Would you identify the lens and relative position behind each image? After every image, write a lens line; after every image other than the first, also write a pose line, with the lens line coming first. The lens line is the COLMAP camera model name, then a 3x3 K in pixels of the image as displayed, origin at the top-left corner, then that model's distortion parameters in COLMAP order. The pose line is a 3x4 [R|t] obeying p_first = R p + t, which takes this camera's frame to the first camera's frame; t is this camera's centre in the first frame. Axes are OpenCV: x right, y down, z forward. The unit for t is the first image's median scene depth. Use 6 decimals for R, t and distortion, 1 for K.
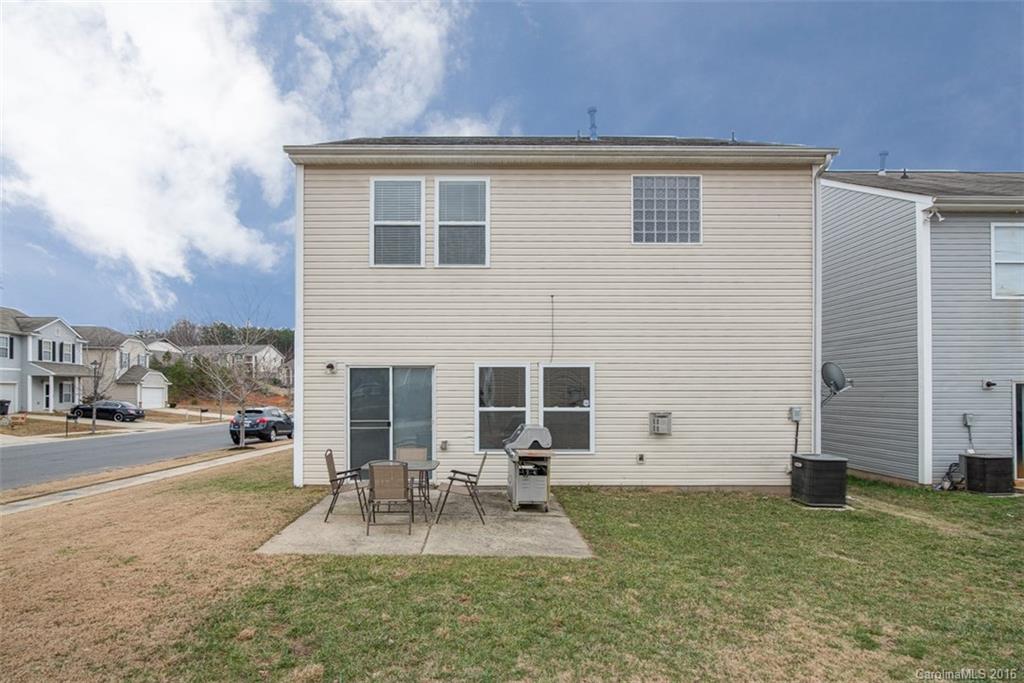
lens RADIAL K [[618.1, 0, 508.6], [0, 618.1, 389.2], [0, 0, 1]] dist [-0.002203, -0.000385]
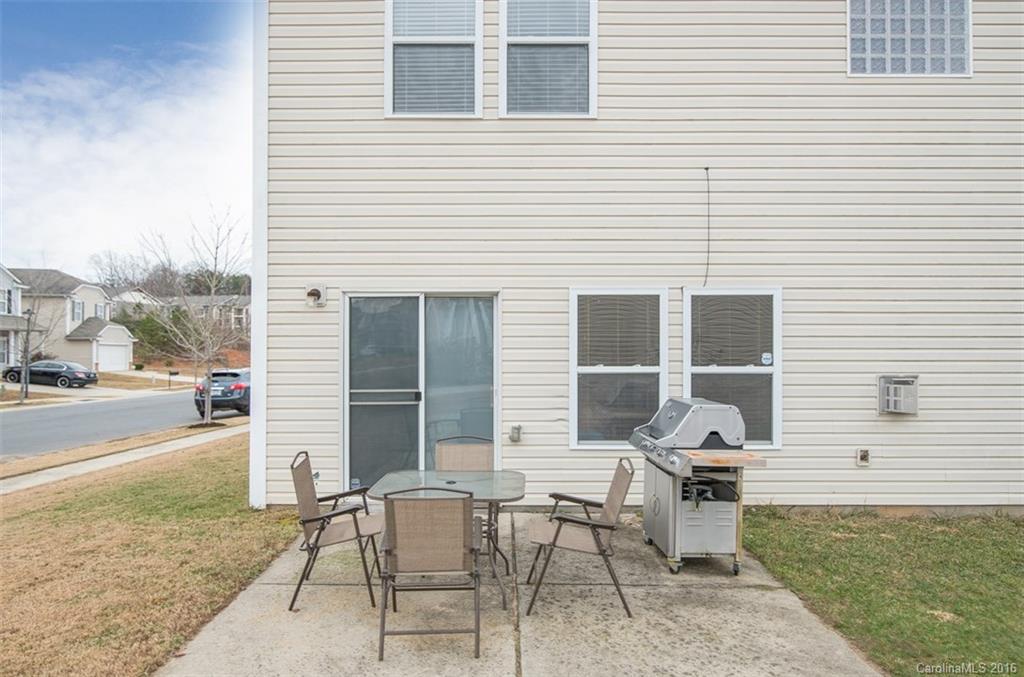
lens RADIAL K [[641.9, 0, 512.0], [0, 641.9, 338.5], [0, 0, 1]] dist [0.005269, 0.001269]
pose [[0.999809, -0.001972, -0.019470, -0.094775], [0.001585, 0.999801, -0.019900, 0.015176], [0.019505, 0.019865, 0.999612, 0.408160]]
